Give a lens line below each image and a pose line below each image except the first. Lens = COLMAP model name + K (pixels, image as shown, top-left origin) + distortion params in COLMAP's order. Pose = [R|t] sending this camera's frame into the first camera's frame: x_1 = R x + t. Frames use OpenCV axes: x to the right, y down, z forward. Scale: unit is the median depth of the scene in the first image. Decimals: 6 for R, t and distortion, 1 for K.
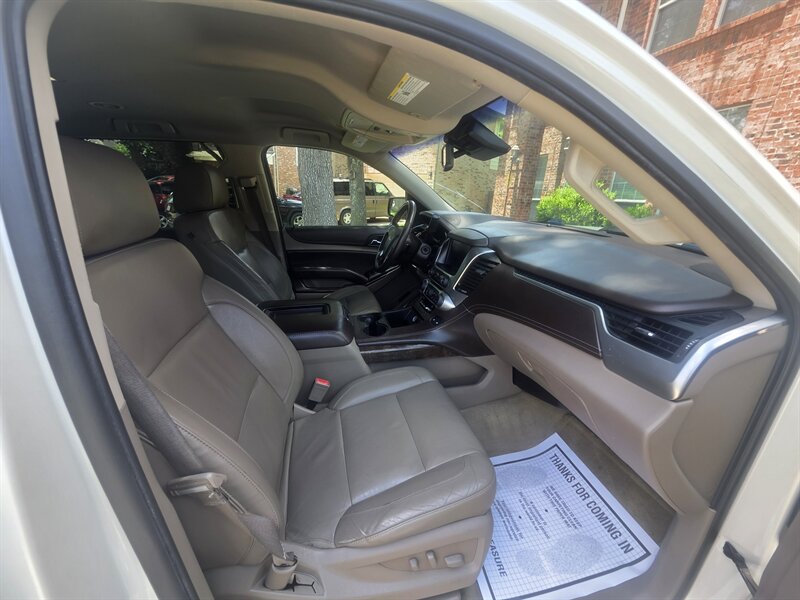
lens RADIAL K [[319.5, 0, 400.3], [0, 319.5, 299.5], [0, 0, 1]] dist [0.009863, -0.002142]
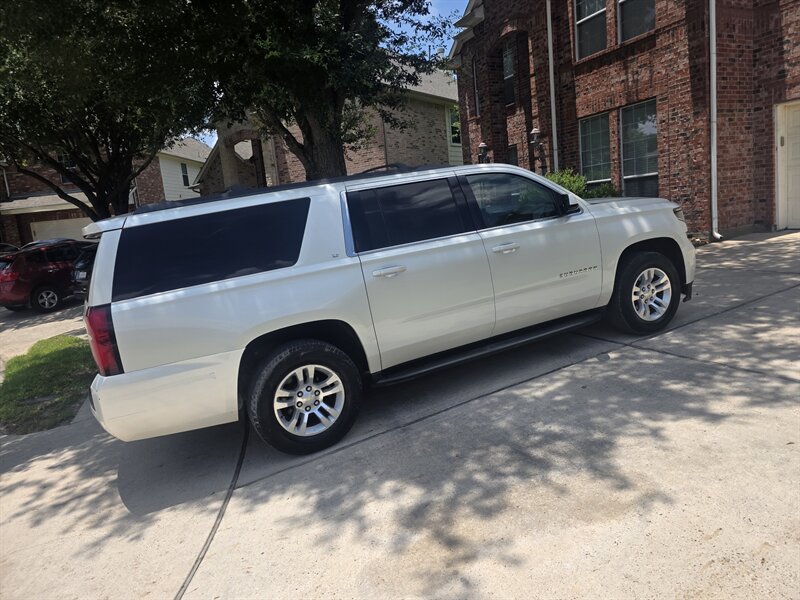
lens RADIAL K [[541.4, 0, 409.3], [0, 541.4, 292.3], [0, 0, 1]] dist [0.067092, -0.061524]
pose [[0.967368, -0.186960, 0.171014, -0.307528], [0.212642, 0.966054, -0.146708, 0.201425], [-0.137780, 0.178286, 0.974285, -0.685833]]
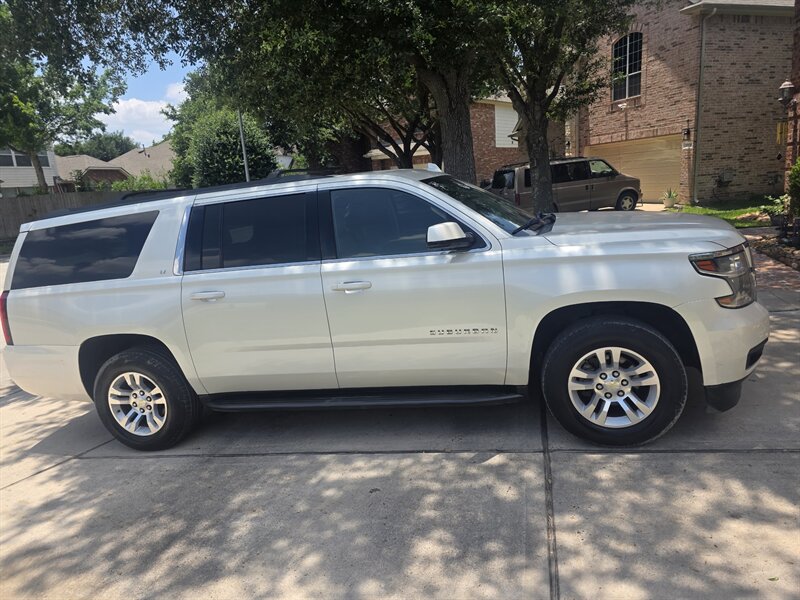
lens RADIAL K [[541.4, 0, 402.9], [0, 541.4, 286.4], [0, 0, 1]] dist [0.067092, -0.061524]
pose [[0.875408, -0.029228, -0.482500, 0.316224], [-0.028662, 0.993275, -0.112173, 0.123598], [0.482534, 0.112026, 0.868684, -0.467503]]
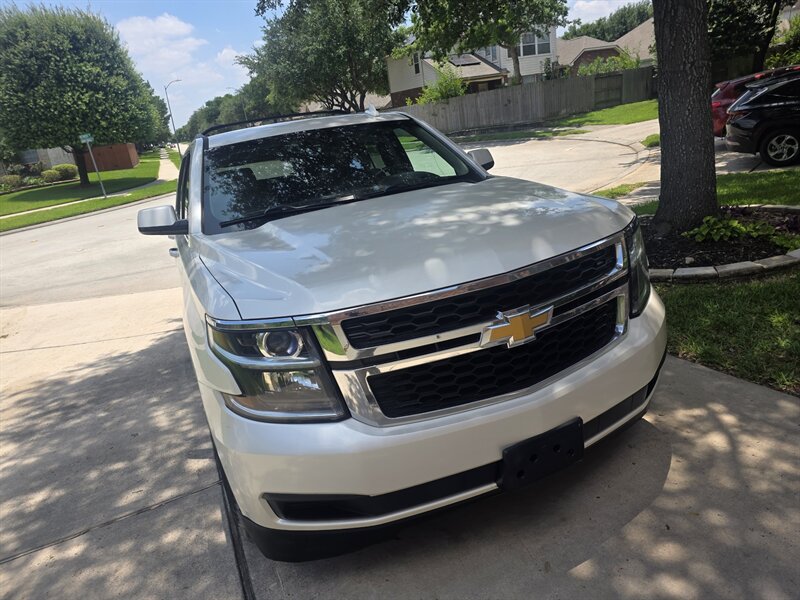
lens RADIAL K [[541.4, 0, 414.5], [0, 541.4, 289.0], [0, 0, 1]] dist [0.067092, -0.061524]
pose [[0.186713, 0.227542, -0.955700, 0.643861], [-0.164727, 0.966286, 0.197880, -0.075365], [0.968506, 0.120483, 0.217900, 0.171791]]
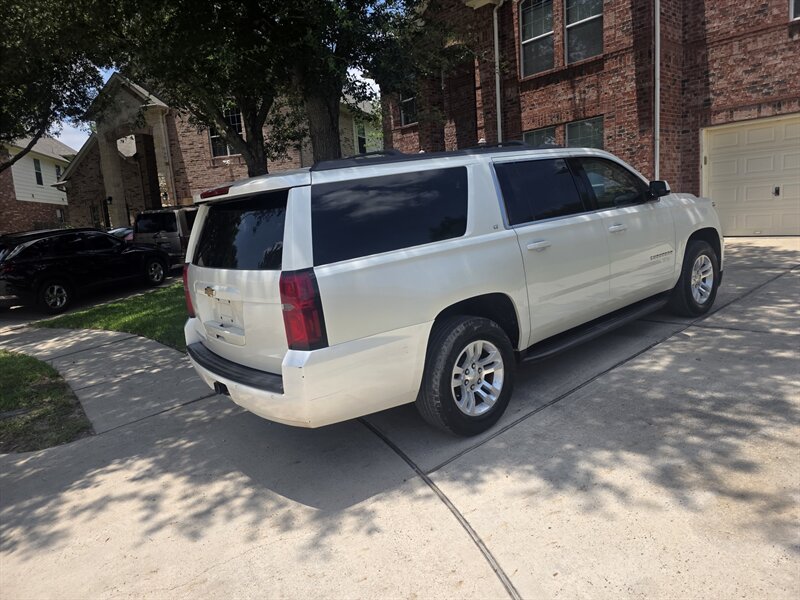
lens RADIAL K [[541.4, 0, 401.2], [0, 541.4, 288.7], [0, 0, 1]] dist [0.067092, -0.061524]
pose [[0.897446, -0.179088, 0.403135, -0.649957], [0.248250, 0.960471, -0.125968, 0.163684], [-0.364640, 0.213127, 0.906430, -0.557213]]
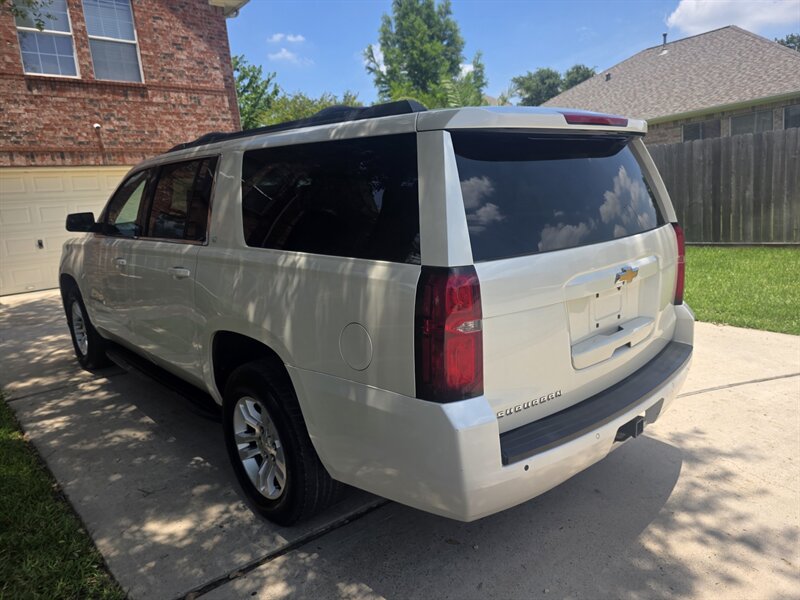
lens RADIAL K [[541.4, 0, 393.8], [0, 541.4, 300.7], [0, 0, 1]] dist [0.067092, -0.061524]
pose [[-0.470722, -0.162233, 0.867238, -0.850134], [0.336173, 0.875819, 0.346307, -0.132841], [-0.815726, 0.454556, -0.357729, 0.343087]]
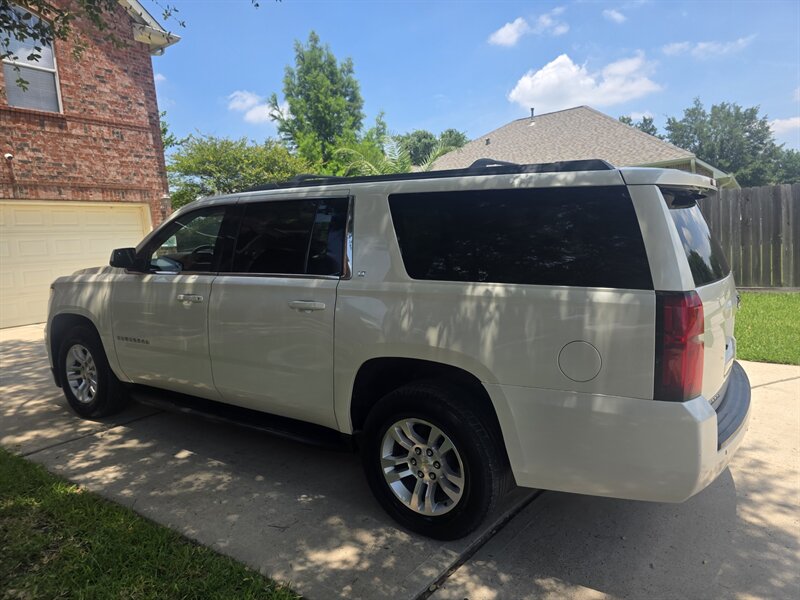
lens RADIAL K [[541.4, 0, 393.4], [0, 541.4, 303.7], [0, 0, 1]] dist [0.067092, -0.061524]
pose [[-0.673310, -0.090761, 0.733769, -0.746018], [0.261511, 0.899051, 0.351169, -0.214011], [-0.691568, 0.428334, -0.581604, 0.567648]]
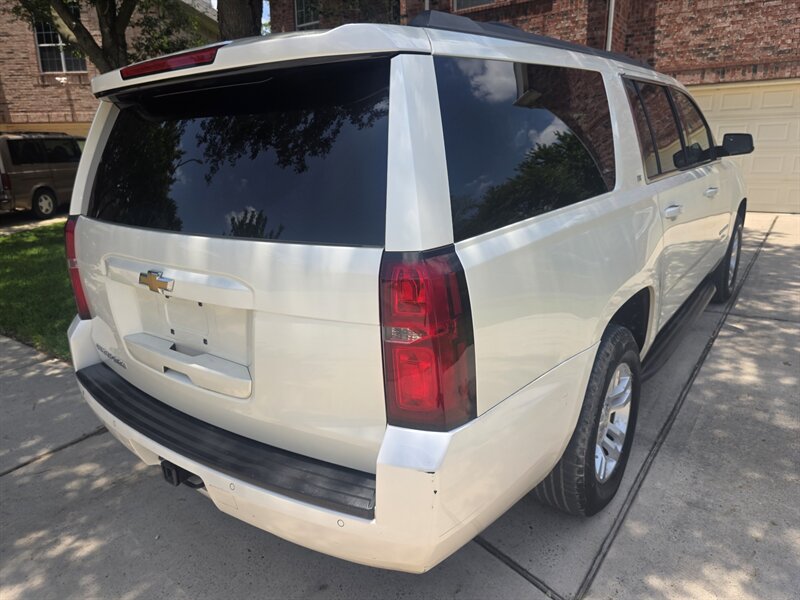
lens RADIAL K [[541.4, 0, 408.1], [0, 541.4, 306.8], [0, 0, 1]] dist [0.067092, -0.061524]
pose [[0.769273, -0.220518, 0.599659, -0.668749], [0.245226, 0.968573, 0.041594, 0.071480], [-0.589986, 0.115055, 0.799174, -0.236883]]
